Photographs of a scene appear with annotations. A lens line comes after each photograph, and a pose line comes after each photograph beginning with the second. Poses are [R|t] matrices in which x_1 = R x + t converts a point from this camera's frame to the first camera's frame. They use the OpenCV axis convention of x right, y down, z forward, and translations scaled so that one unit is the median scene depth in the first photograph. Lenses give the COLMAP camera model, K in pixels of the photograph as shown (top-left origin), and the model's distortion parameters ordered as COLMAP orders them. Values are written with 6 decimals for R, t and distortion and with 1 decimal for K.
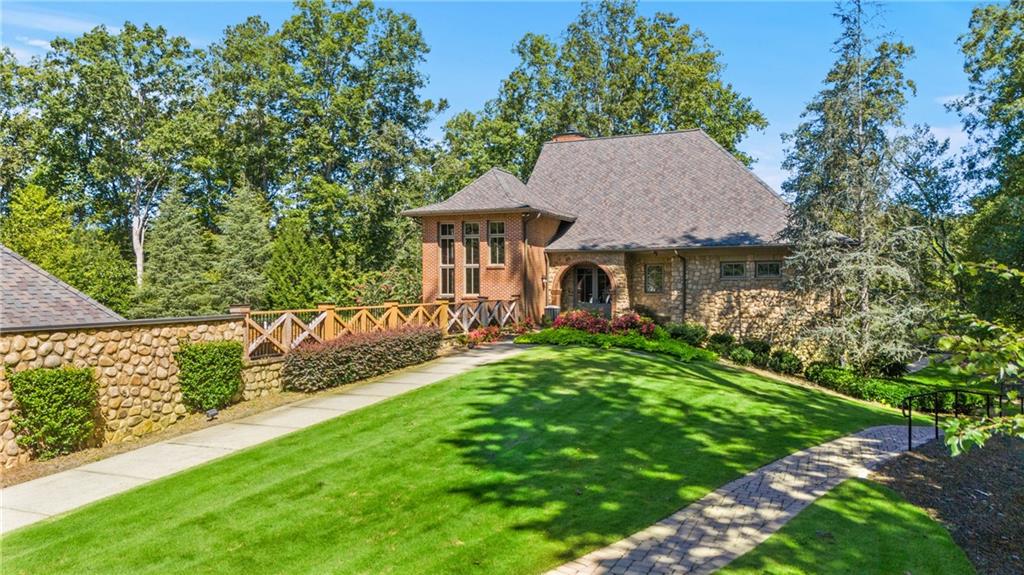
lens RADIAL K [[752.7, 0, 511.8], [0, 752.7, 290.5], [0, 0, 1]] dist [0.003359, -0.011010]
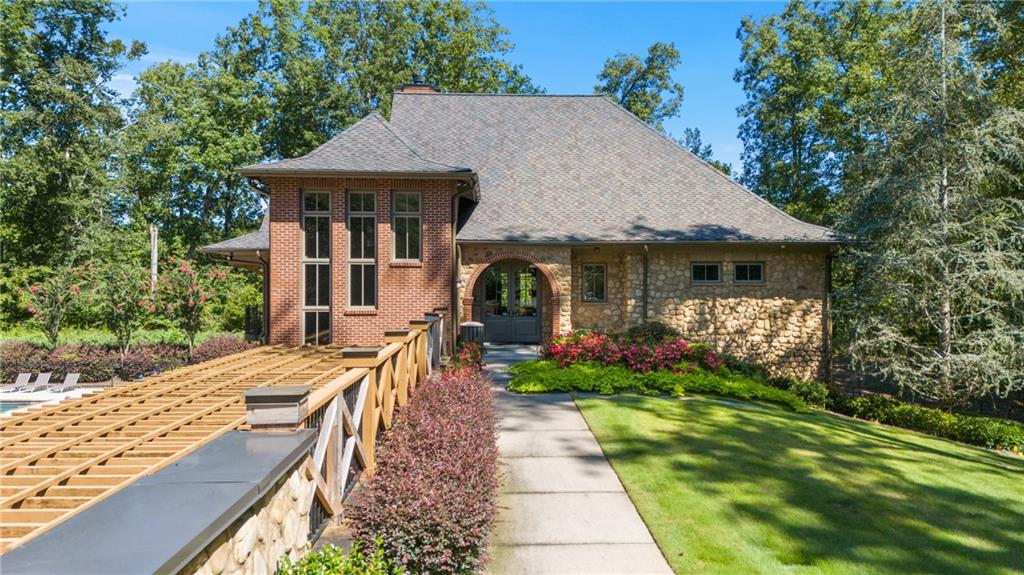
lens RADIAL K [[752.7, 0, 512.9], [0, 752.7, 281.9], [0, 0, 1]] dist [0.003359, -0.011010]
pose [[0.897293, 0.005843, 0.441396, -0.216645], [-0.001235, 0.999942, -0.010725, -0.009011], [-0.441433, 0.009078, 0.897248, 0.379445]]
